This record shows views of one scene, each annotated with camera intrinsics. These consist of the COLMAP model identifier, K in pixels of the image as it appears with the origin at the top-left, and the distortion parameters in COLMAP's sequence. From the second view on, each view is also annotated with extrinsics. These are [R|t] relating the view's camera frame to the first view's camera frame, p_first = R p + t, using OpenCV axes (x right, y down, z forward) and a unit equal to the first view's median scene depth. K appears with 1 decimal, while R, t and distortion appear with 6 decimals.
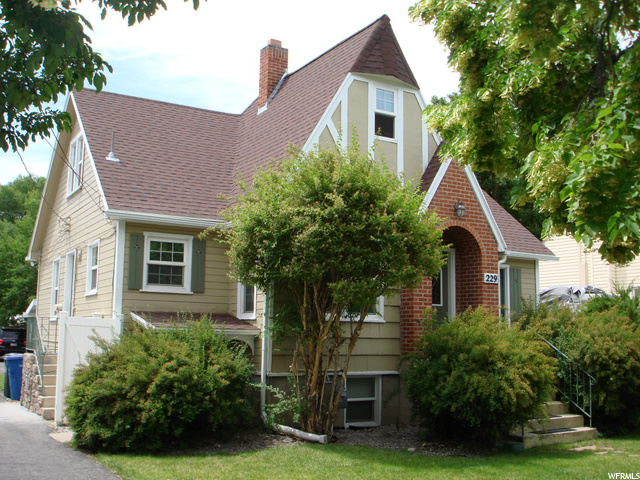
lens RADIAL K [[715.3, 0, 320.0], [0, 715.3, 240.0], [0, 0, 1]] dist [-0.009175, -0.349211]
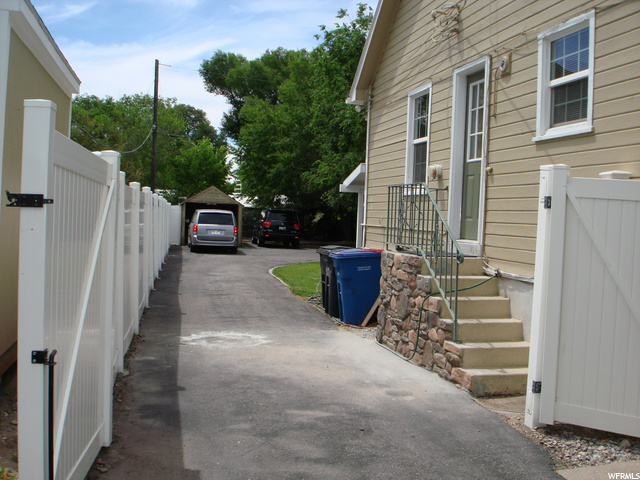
lens RADIAL K [[715.3, 0, 320.0], [0, 715.3, 240.0], [0, 0, 1]] dist [-0.009175, -0.349211]
pose [[0.950488, 0.035691, -0.308706, -0.233705], [0.013892, 0.987510, 0.156945, 0.049296], [0.310452, -0.153463, 0.938120, 0.357816]]
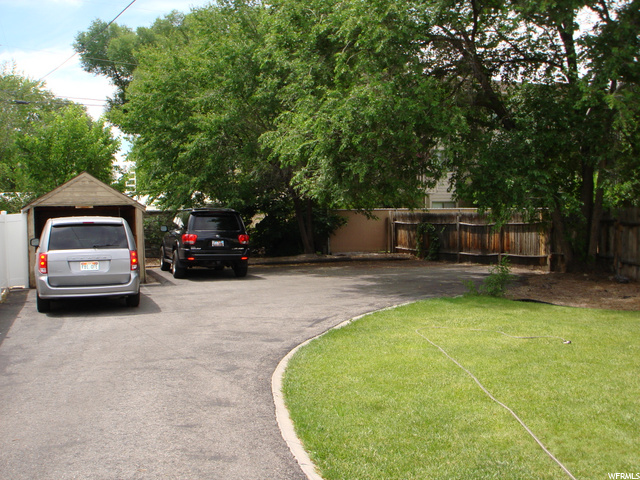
lens RADIAL K [[715.3, 0, 320.0], [0, 715.3, 240.0], [0, 0, 1]] dist [-0.009175, -0.349211]
pose [[0.985033, -0.024951, -0.170551, -0.570881], [0.052832, 0.985547, 0.160952, 0.143127], [0.164071, -0.167553, 0.972115, 1.076038]]
